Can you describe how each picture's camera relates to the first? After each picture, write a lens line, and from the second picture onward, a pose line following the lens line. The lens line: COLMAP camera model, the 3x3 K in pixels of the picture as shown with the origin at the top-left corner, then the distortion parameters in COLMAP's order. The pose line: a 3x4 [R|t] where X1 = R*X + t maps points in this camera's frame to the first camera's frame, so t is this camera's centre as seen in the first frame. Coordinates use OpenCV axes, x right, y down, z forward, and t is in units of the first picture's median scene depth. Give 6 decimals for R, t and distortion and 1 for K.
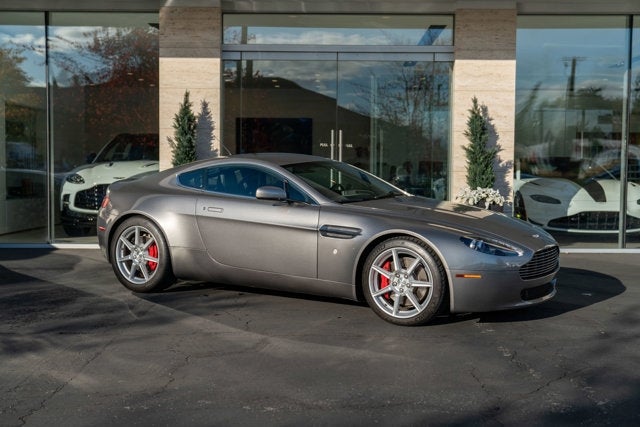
lens RADIAL K [[842.7, 0, 319.7], [0, 842.7, 214.0], [0, 0, 1]] dist [0.032074, 0.037557]
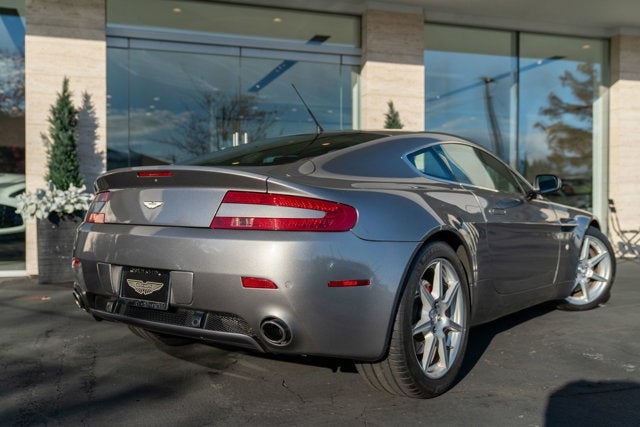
lens RADIAL K [[659.7, 0, 321.8], [0, 659.7, 212.9], [0, 0, 1]] dist [0.007938, 0.019844]
pose [[0.944560, -0.011762, 0.328128, -0.132048], [0.025631, 0.998950, -0.037976, 0.013658], [-0.327336, 0.044281, 0.943870, 0.321681]]
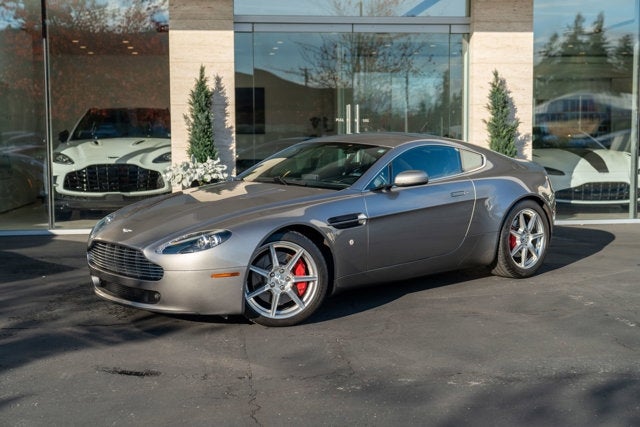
lens RADIAL K [[913.4, 0, 322.0], [0, 913.4, 211.4], [0, 0, 1]] dist [0.049041, -0.023733]
pose [[0.991441, -0.025535, 0.128037, -0.156073], [0.021935, 0.999326, 0.029451, -0.008687], [-0.128703, -0.026390, 0.991332, -0.041367]]
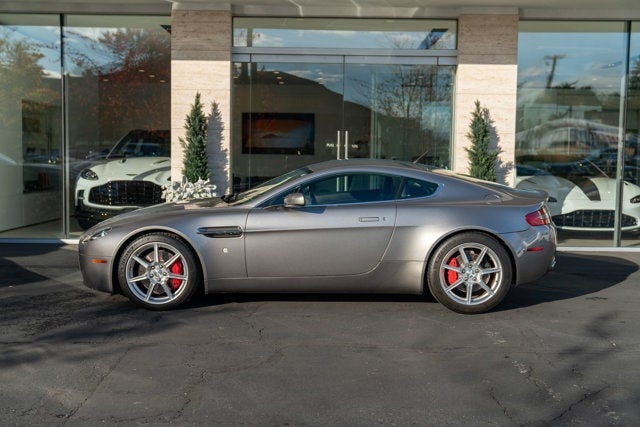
lens RADIAL K [[781.6, 0, 319.6], [0, 781.6, 212.3], [0, 0, 1]] dist [0.026895, 0.043368]
pose [[0.999973, 0.005764, 0.004456, -0.012186], [-0.005854, 0.999772, 0.020547, -0.019830], [-0.004336, -0.020573, 0.999779, 0.041143]]
